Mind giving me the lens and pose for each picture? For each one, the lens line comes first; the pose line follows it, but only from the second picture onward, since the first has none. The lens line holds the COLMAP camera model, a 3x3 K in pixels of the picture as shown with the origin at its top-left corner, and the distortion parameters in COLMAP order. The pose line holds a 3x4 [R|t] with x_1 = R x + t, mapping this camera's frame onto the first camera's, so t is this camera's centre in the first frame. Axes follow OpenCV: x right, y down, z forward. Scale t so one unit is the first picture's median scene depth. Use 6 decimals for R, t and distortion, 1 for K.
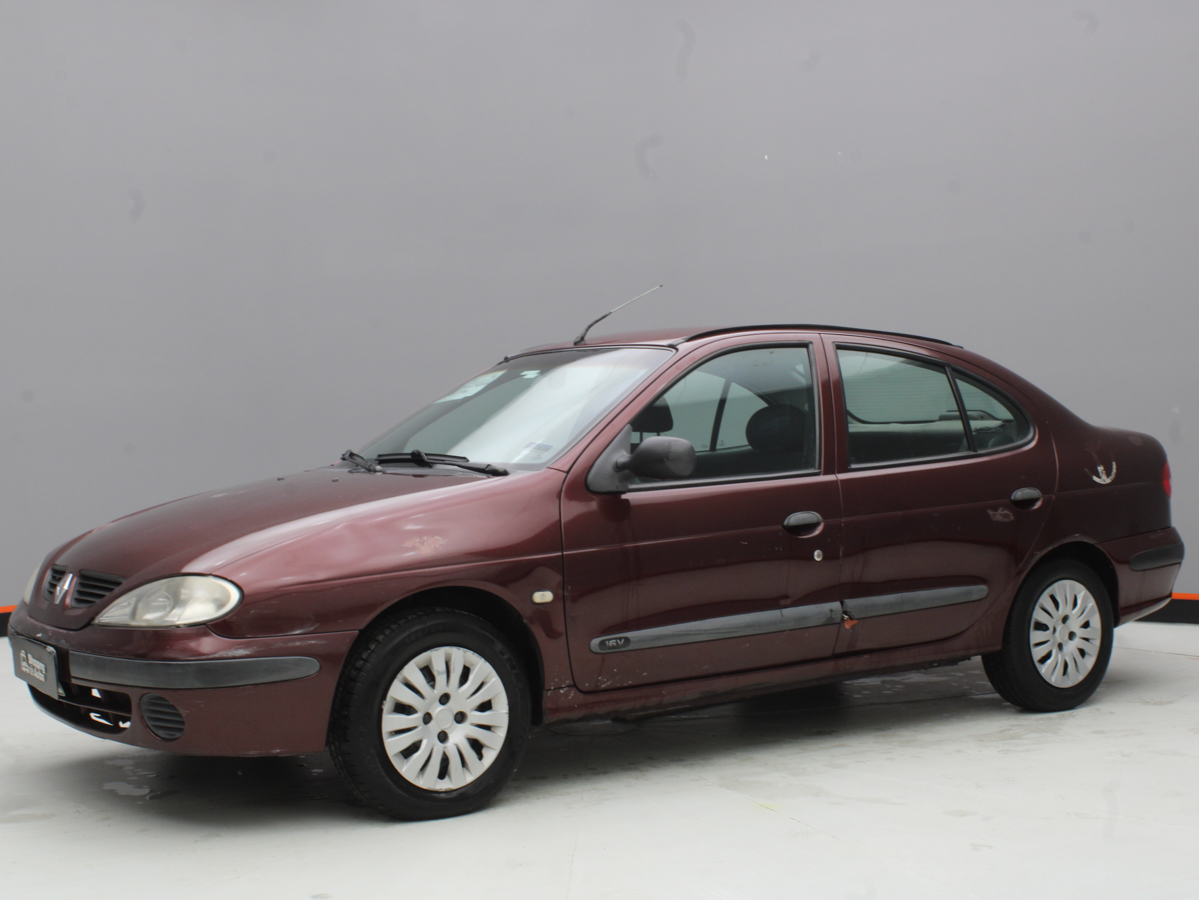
lens RADIAL K [[1653.4, 0, 599.5], [0, 1653.4, 450.0], [0, 0, 1]] dist [-0.075331, 0.008852]
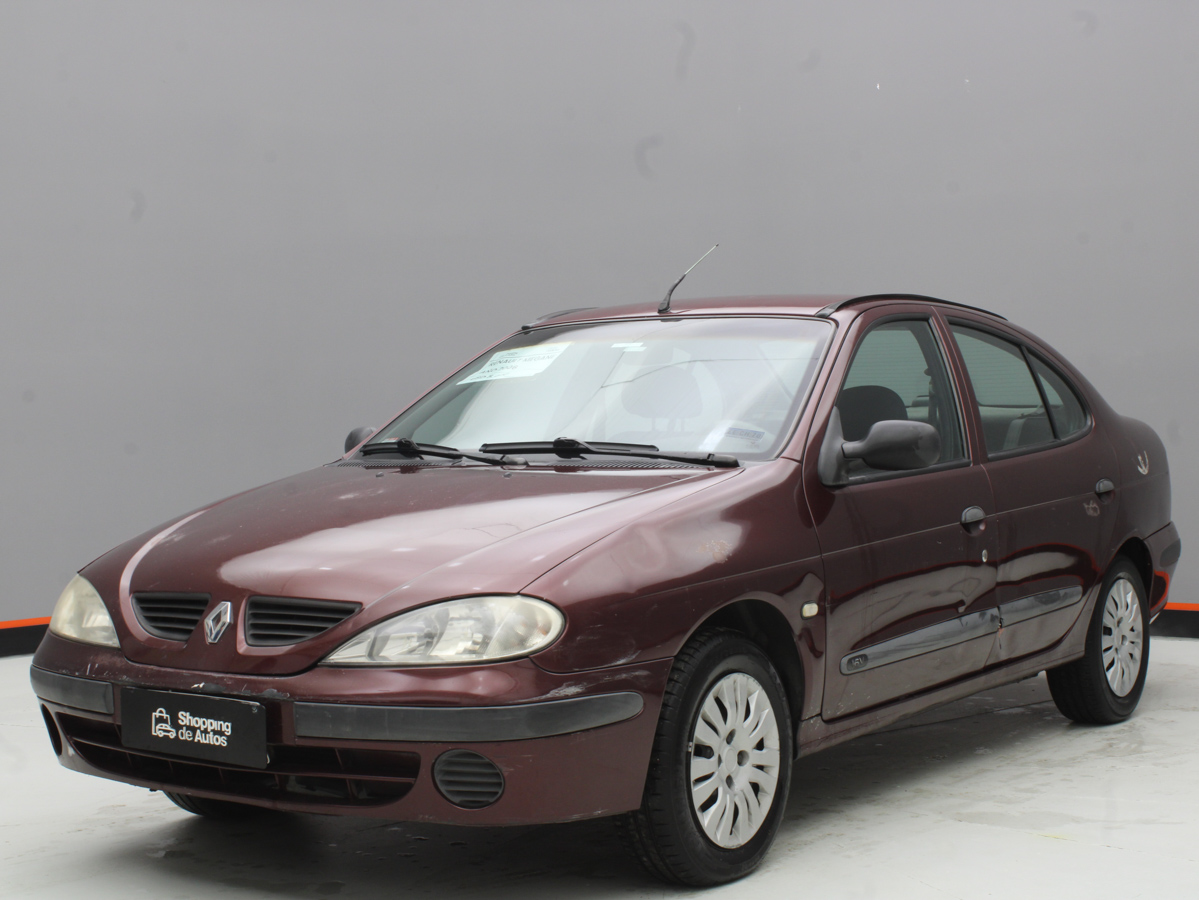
lens RADIAL K [[1971.6, 0, 599.5], [0, 1971.6, 450.0], [0, 0, 1]] dist [-0.053565, 0.067220]
pose [[0.933935, -0.004239, 0.357417, -0.467431], [0.004156, 0.999991, 0.000999, 0.005449], [-0.357418, 0.000553, 0.933944, 0.093405]]
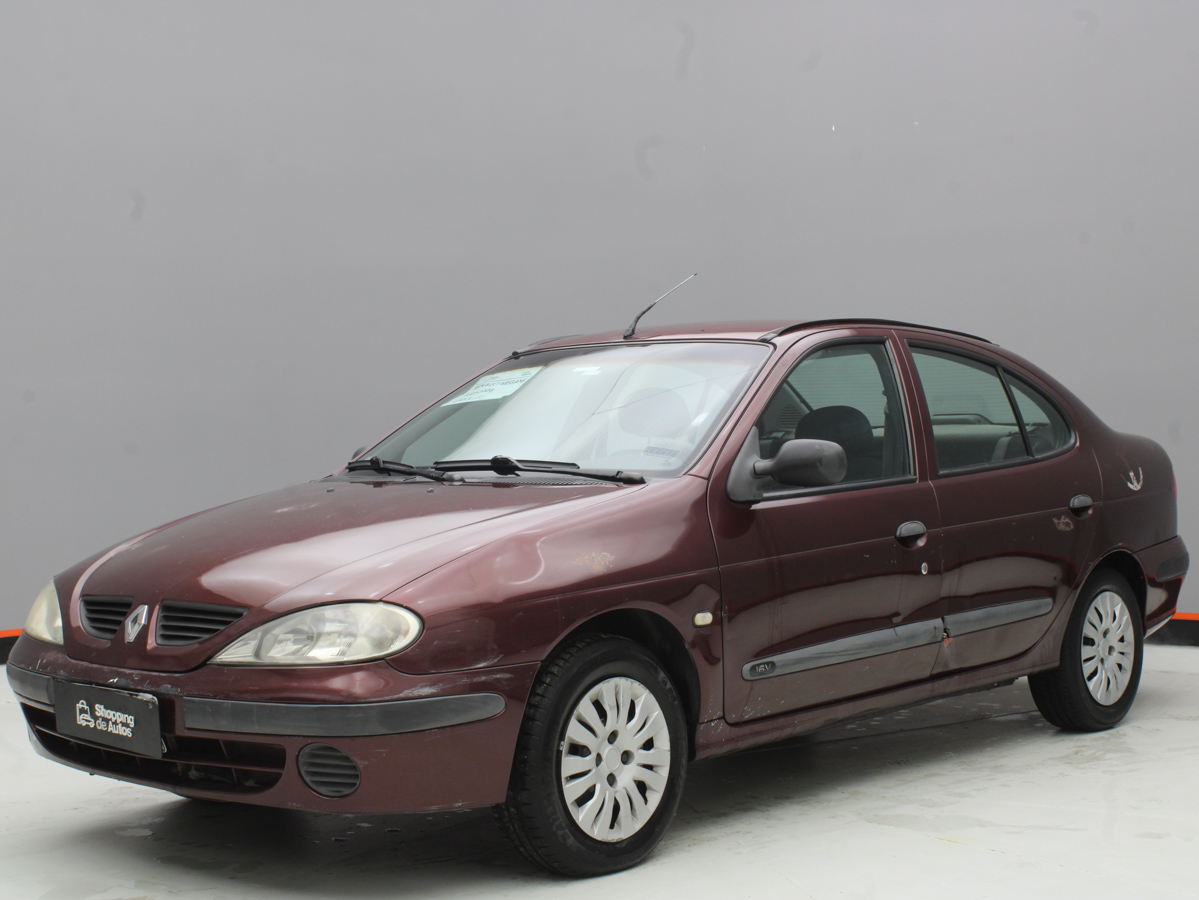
lens RADIAL K [[1845.6, 0, 599.5], [0, 1845.6, 450.0], [0, 0, 1]] dist [-0.045485, -0.073395]
pose [[0.973307, -0.002377, 0.229493, -0.300695], [0.004109, 0.999967, -0.007068, 0.004200], [-0.229468, 0.007822, 0.973285, 0.038649]]
